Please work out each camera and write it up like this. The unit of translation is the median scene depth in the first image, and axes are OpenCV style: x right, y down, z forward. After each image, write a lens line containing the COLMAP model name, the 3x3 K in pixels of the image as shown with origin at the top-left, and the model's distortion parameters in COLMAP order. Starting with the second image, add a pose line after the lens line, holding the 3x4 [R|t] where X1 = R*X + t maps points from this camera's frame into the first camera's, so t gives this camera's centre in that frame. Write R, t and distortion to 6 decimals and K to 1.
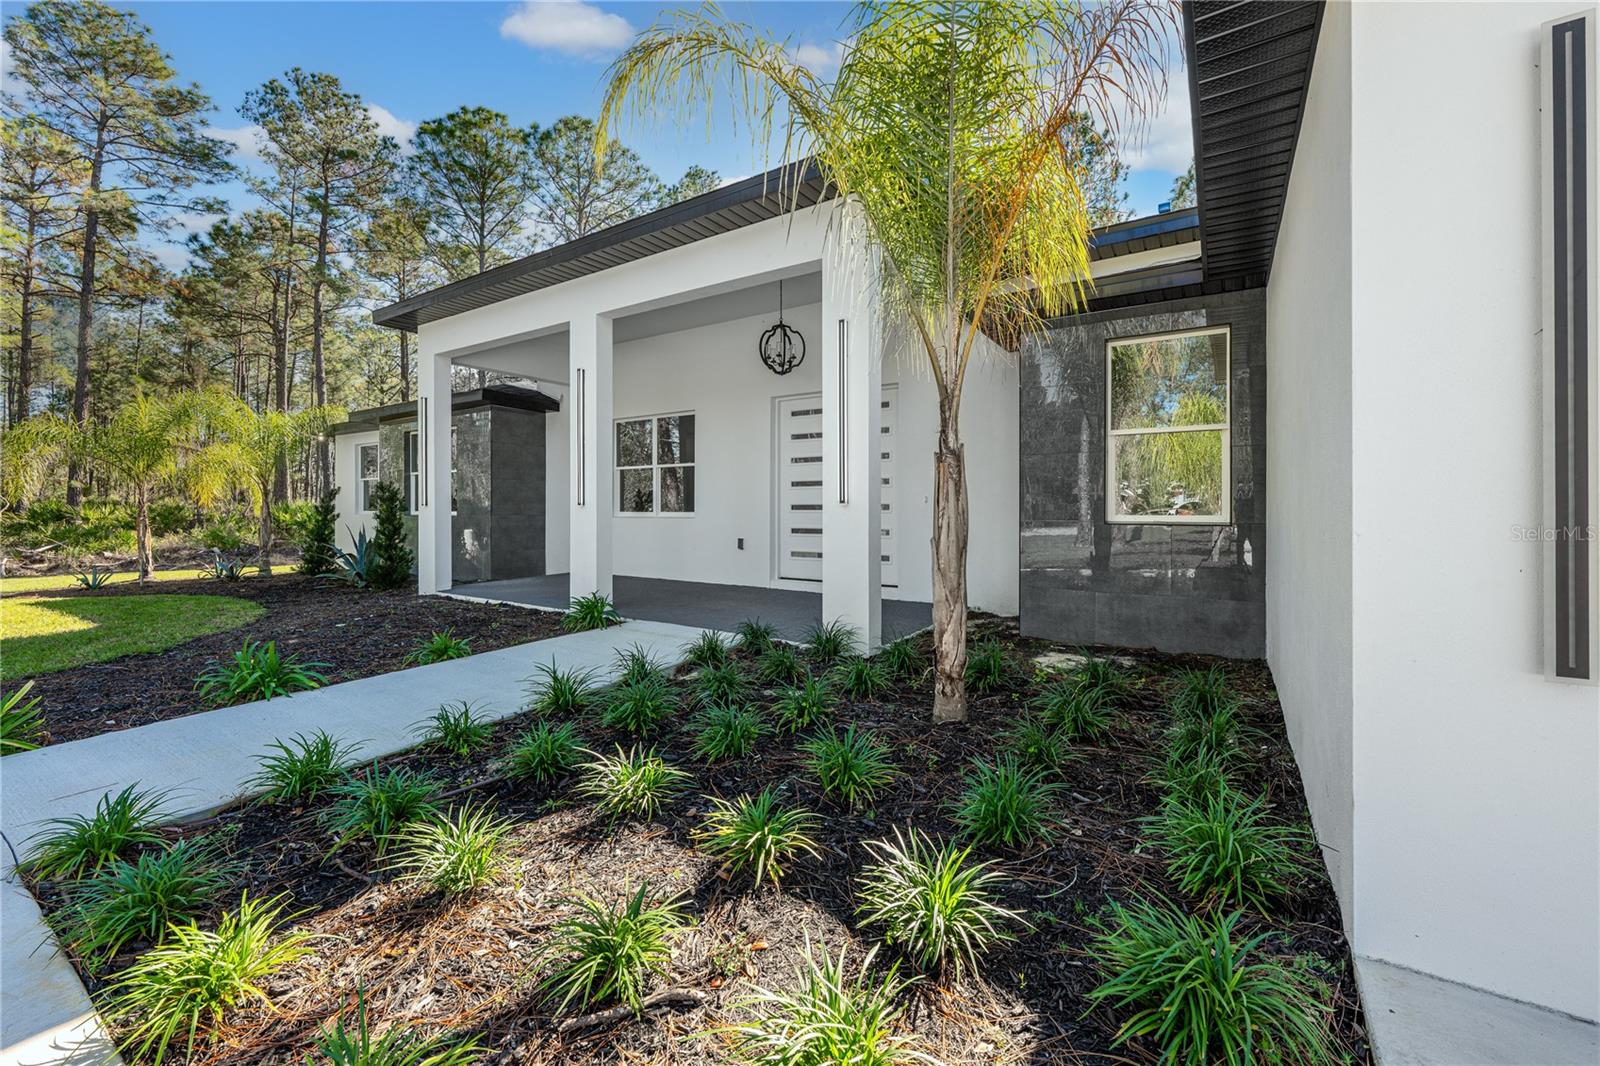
lens RADIAL K [[651.0, 0, 800.2], [0, 651.0, 505.3], [0, 0, 1]] dist [0.000940, -0.000051]
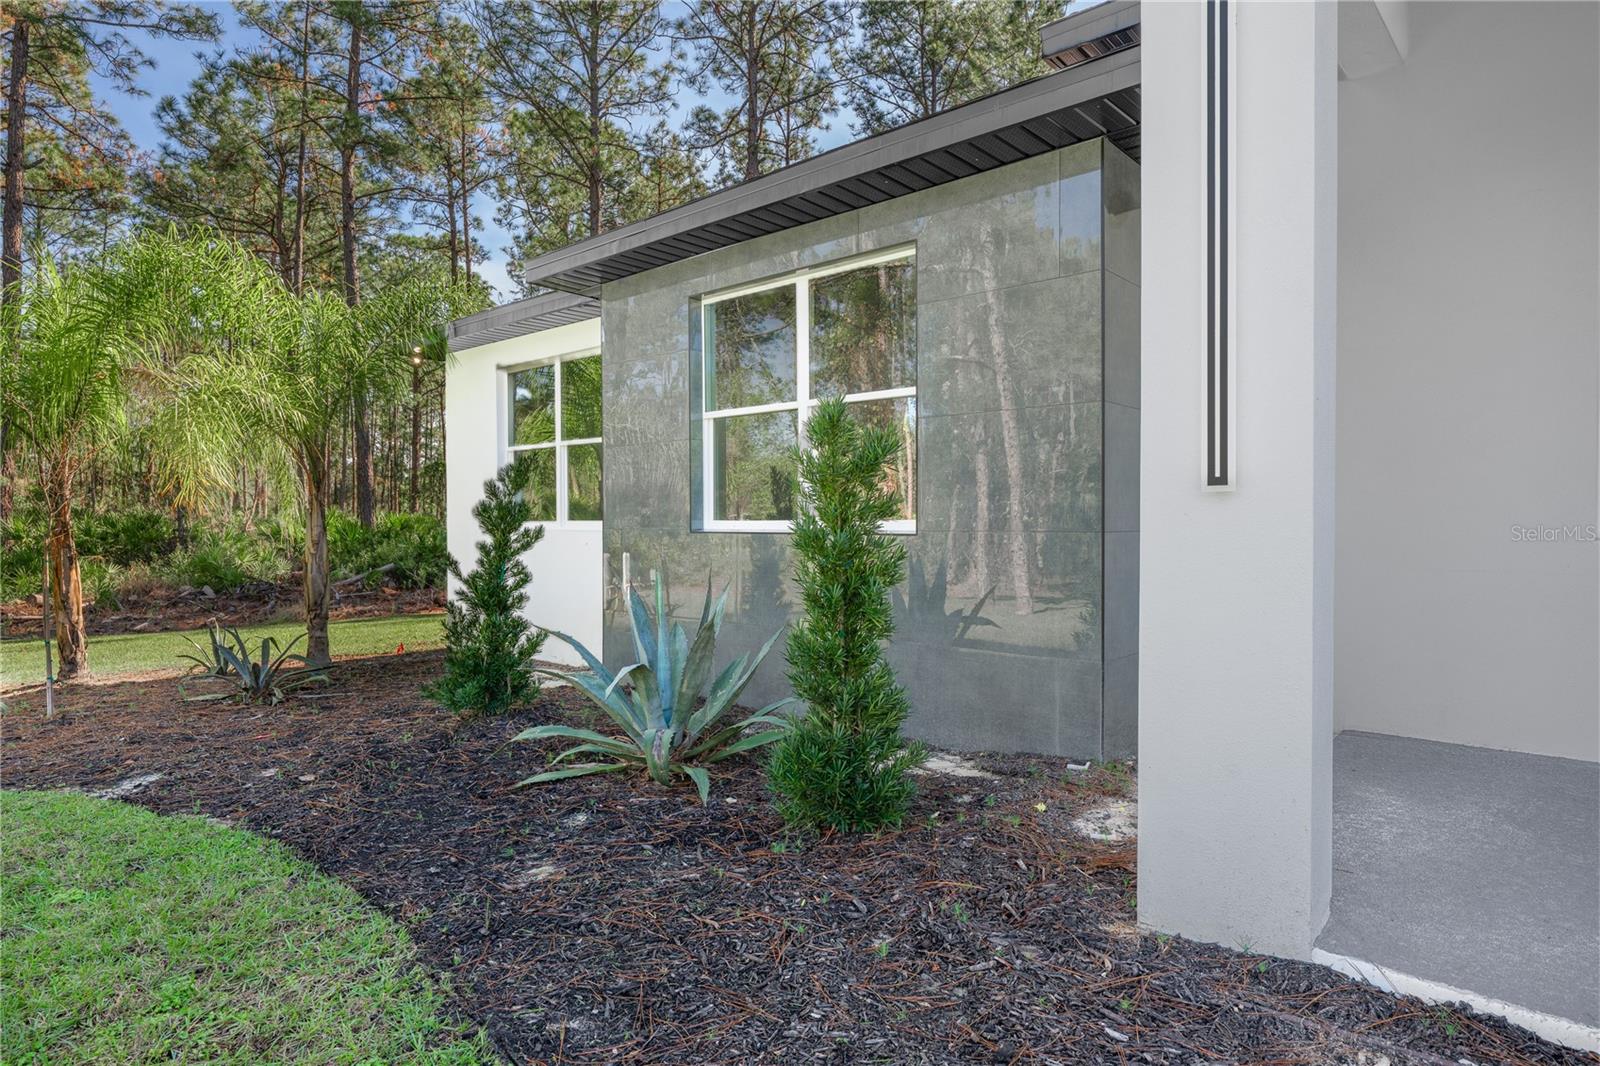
lens RADIAL K [[916.1, 0, 800.0], [0, 916.1, 533.0], [0, 0, 1]] dist [-0.001008, -0.000597]
pose [[0.988522, -0.000360, -0.151074, -0.205011], [0.003168, 0.999827, 0.018349, 0.003100], [0.151042, -0.018618, 0.988352, 0.223422]]
